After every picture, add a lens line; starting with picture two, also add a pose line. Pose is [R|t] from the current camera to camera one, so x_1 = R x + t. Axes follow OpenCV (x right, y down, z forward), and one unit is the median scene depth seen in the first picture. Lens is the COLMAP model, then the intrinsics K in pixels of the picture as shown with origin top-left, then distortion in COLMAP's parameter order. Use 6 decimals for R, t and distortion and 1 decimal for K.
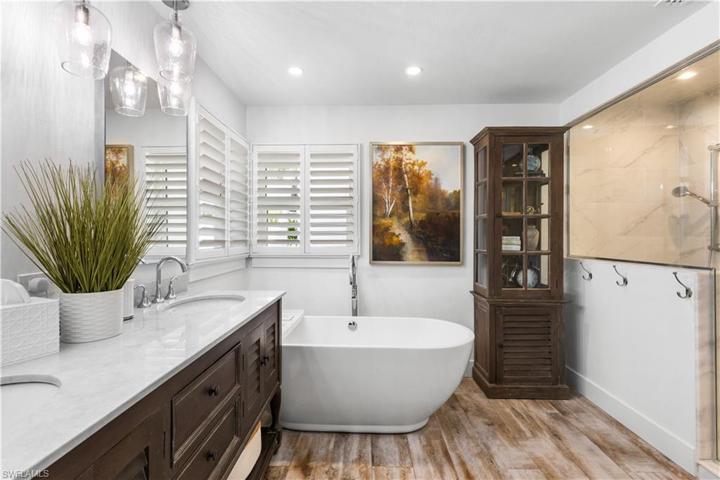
lens RADIAL K [[332.2, 0, 360.0], [0, 332.2, 240.0], [0, 0, 1]] dist [-0.000402, 0.000106]
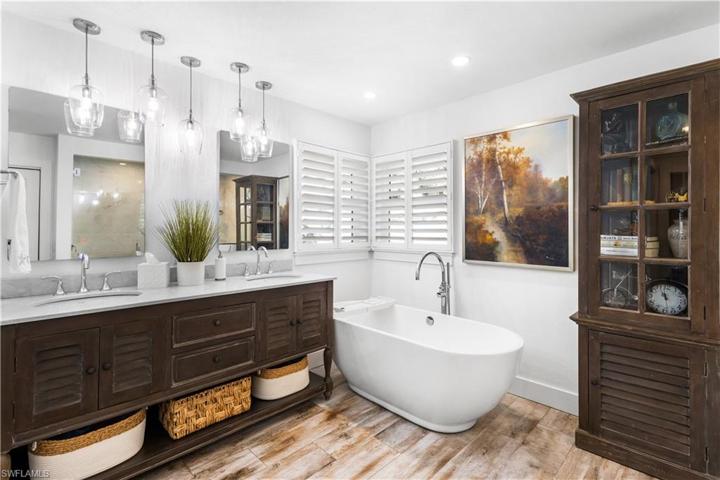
lens RADIAL K [[336.3, 0, 360.1], [0, 336.3, 235.8], [0, 0, 1]] dist [-0.000842, -0.000451]
pose [[0.726449, 0.011456, -0.687125, 0.490694], [-0.010640, 0.999929, 0.005422, -0.008118], [0.687138, 0.003372, 0.726519, 0.080480]]
